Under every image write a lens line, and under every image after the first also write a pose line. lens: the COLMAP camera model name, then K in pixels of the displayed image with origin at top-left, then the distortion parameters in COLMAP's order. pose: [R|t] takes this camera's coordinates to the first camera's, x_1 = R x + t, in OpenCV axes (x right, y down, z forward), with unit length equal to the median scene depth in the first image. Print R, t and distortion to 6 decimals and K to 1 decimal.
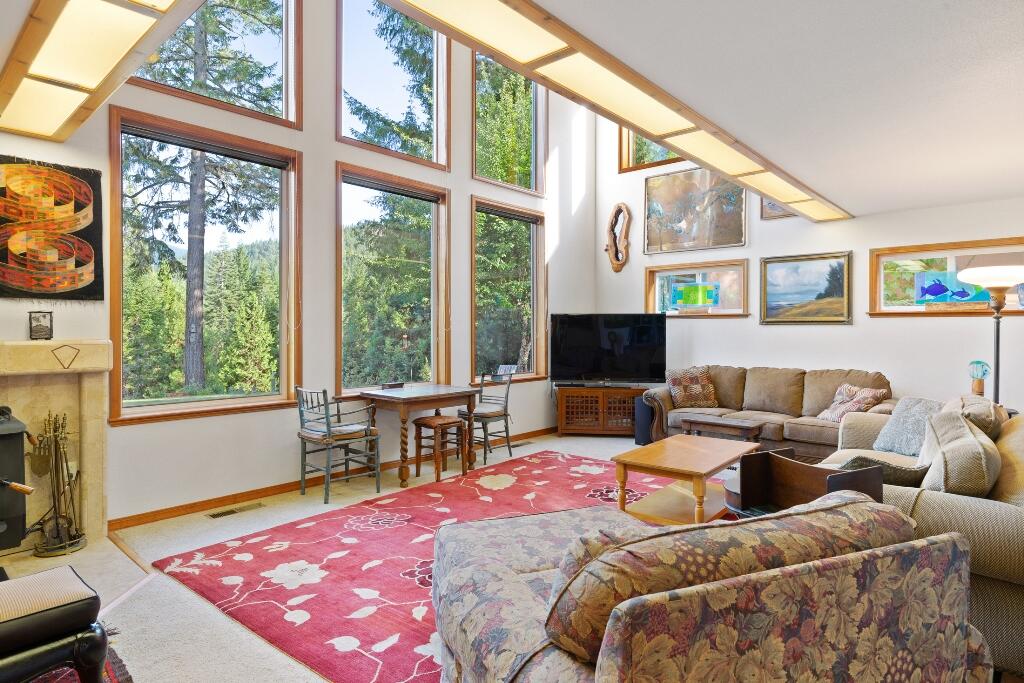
lens RADIAL K [[568.5, 0, 520.1], [0, 568.5, 335.3], [0, 0, 1]] dist [0.004114, -0.001196]
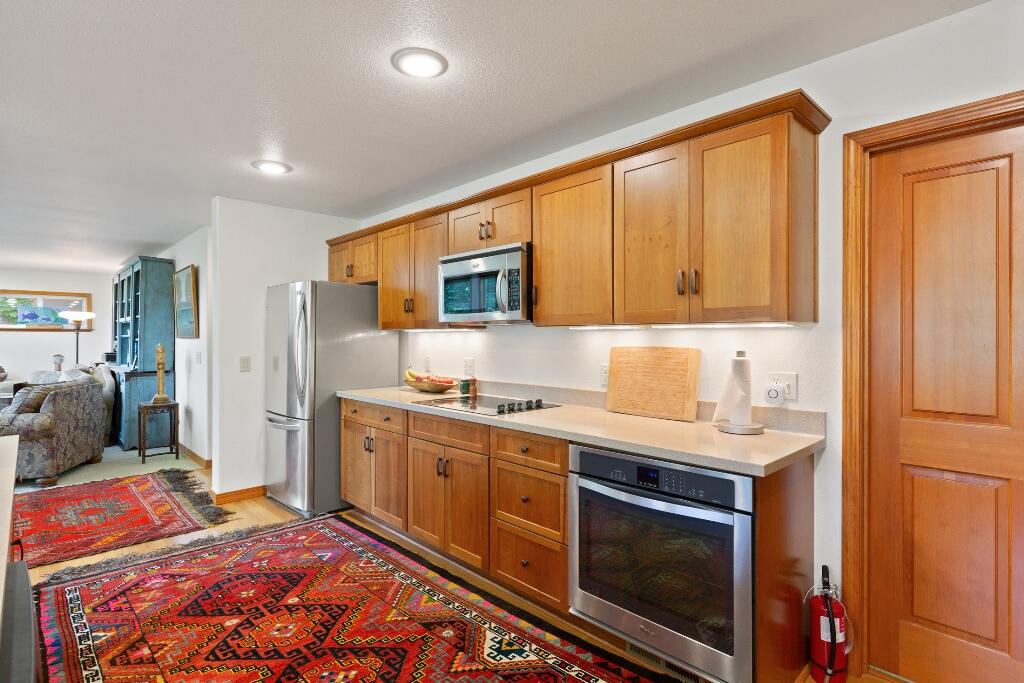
lens RADIAL K [[516.0, 0, 512.3], [0, 516.0, 337.3], [0, 0, 1]] dist [0.000935, 0.000205]
pose [[0.097025, -0.003356, 0.995276, -0.678147], [0.011390, 0.999933, 0.002262, 0.000175], [-0.995217, 0.011117, 0.097057, -0.603957]]
